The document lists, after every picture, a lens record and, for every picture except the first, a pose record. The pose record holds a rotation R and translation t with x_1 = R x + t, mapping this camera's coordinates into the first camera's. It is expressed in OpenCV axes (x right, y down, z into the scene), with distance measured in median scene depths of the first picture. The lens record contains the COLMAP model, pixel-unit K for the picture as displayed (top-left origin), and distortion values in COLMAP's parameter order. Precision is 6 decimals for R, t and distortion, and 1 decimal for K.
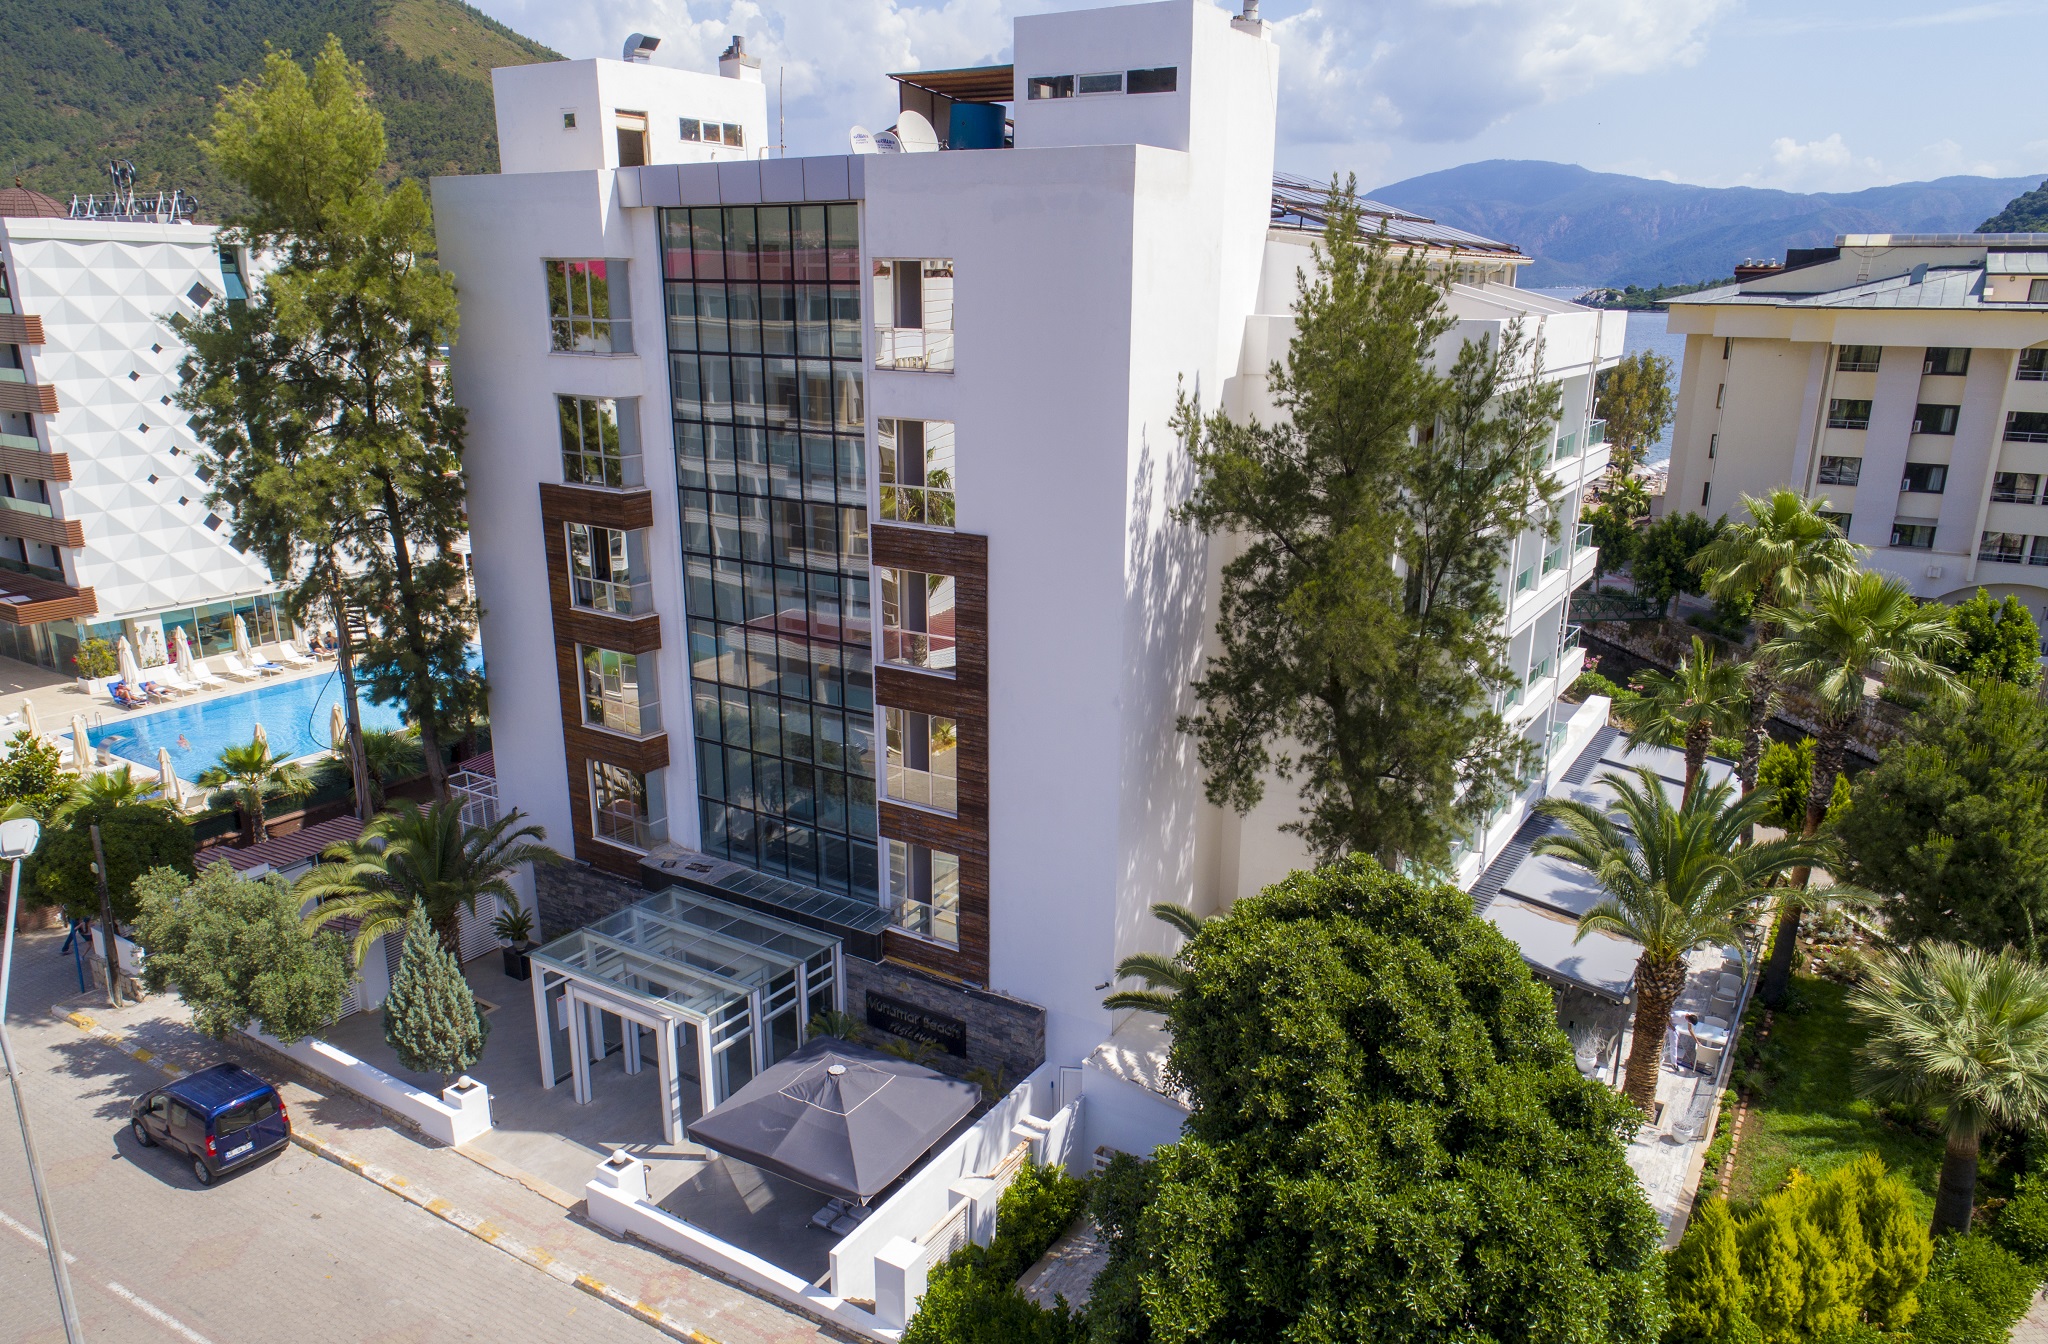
lens RADIAL K [[1441.8, 0, 1024.0], [0, 1441.8, 672.0], [0, 0, 1]] dist [-0.022106, 0.001370]
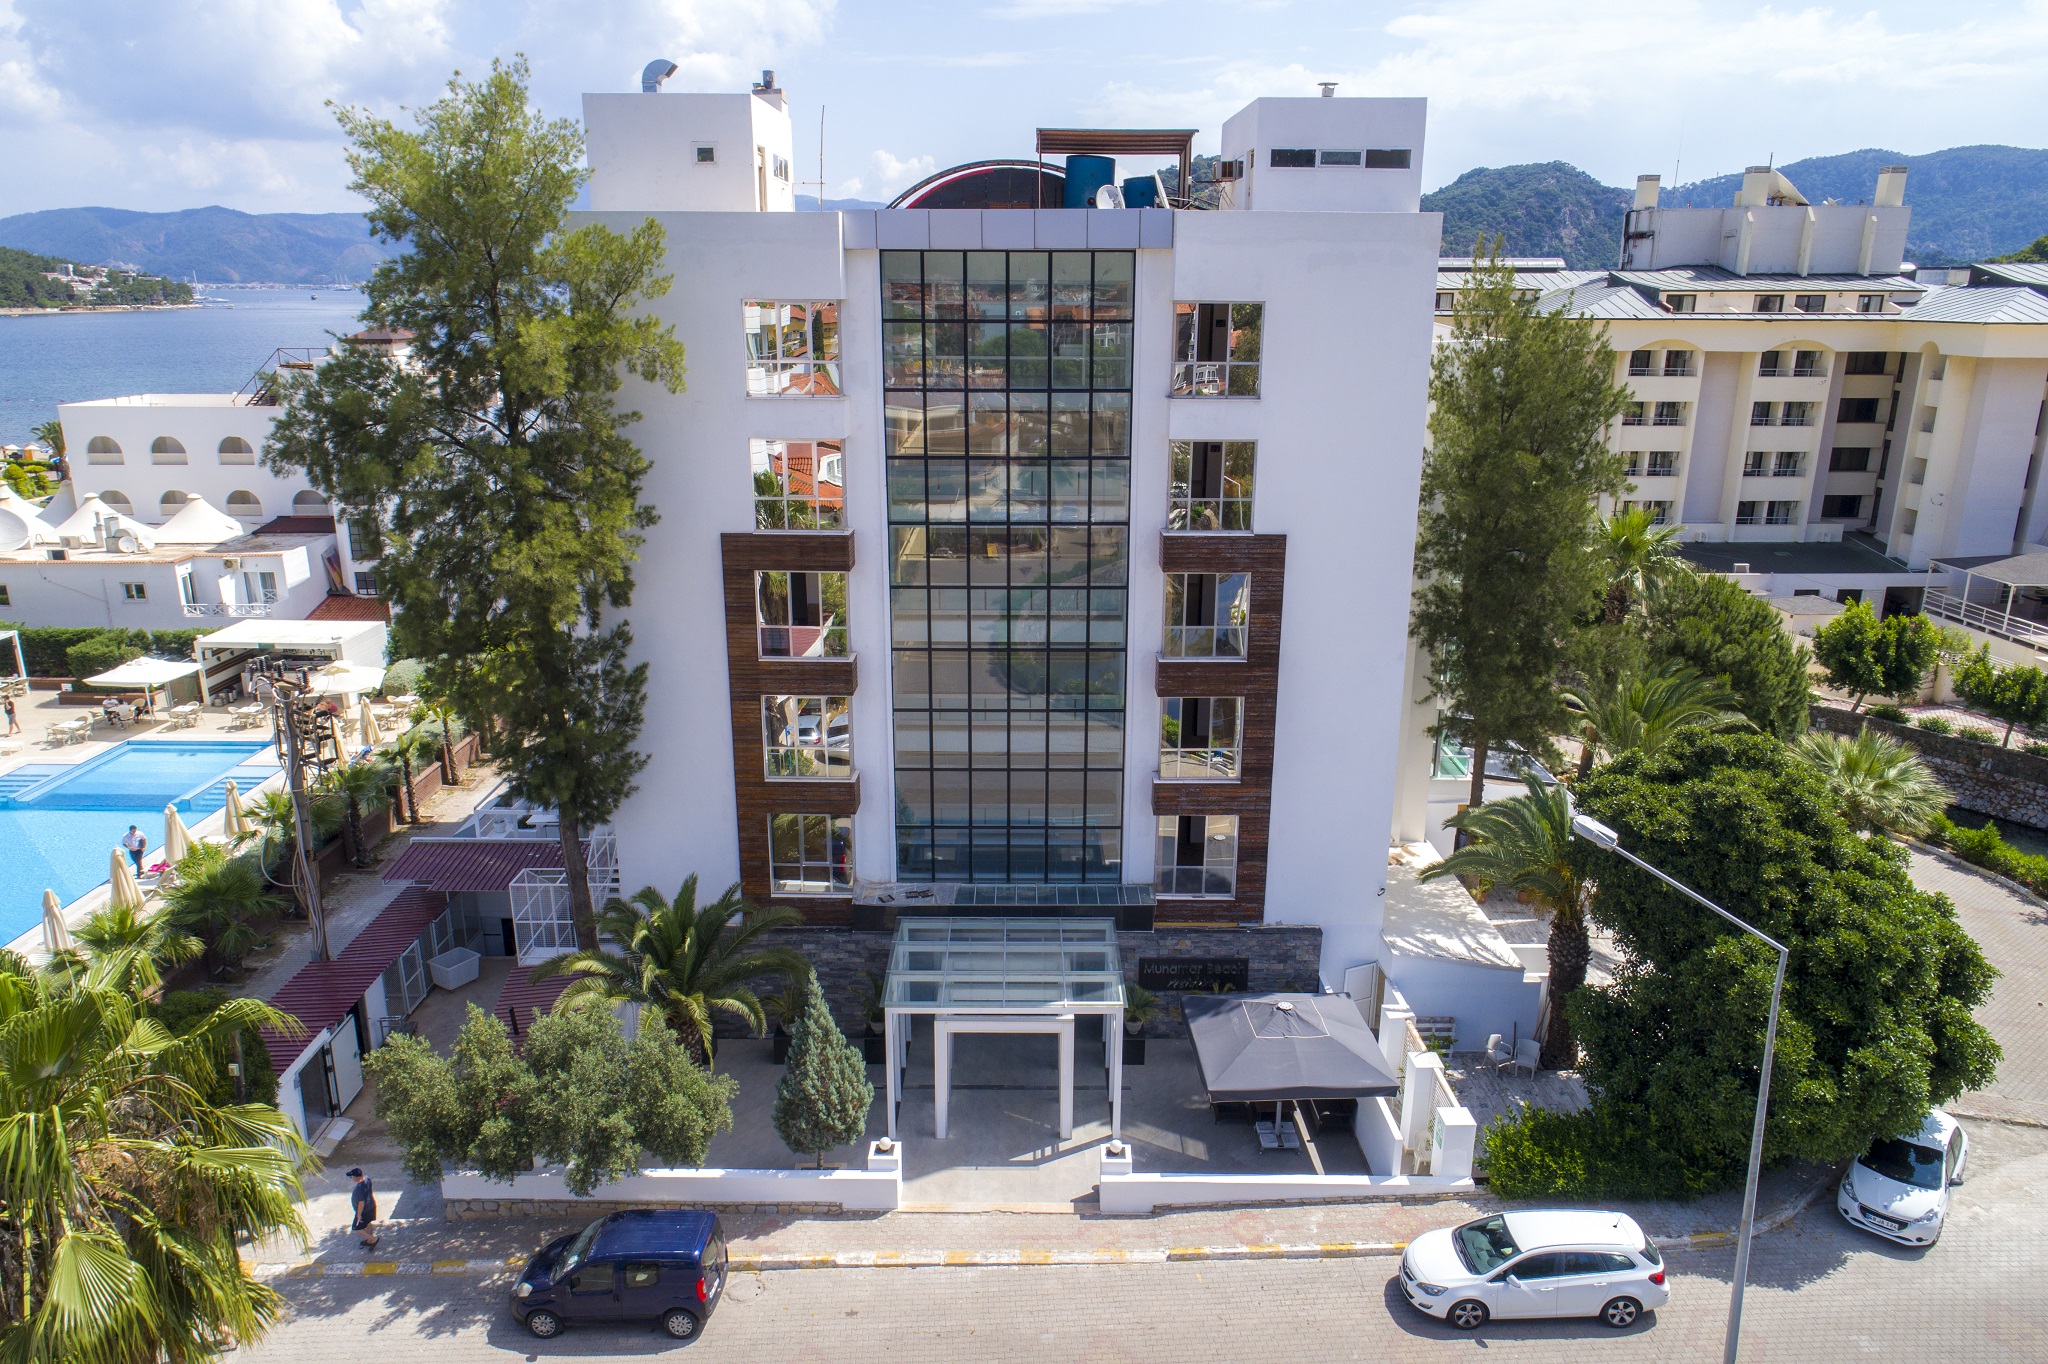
lens RADIAL K [[1377.1, 0, 1024.0], [0, 1377.1, 682.0], [0, 0, 1]] dist [-0.024316, -0.000613]
pose [[0.844984, -0.145522, 0.514612, -0.741140], [0.146137, 0.988473, 0.039565, -0.047107], [-0.514438, 0.041772, 0.856510, 0.137790]]
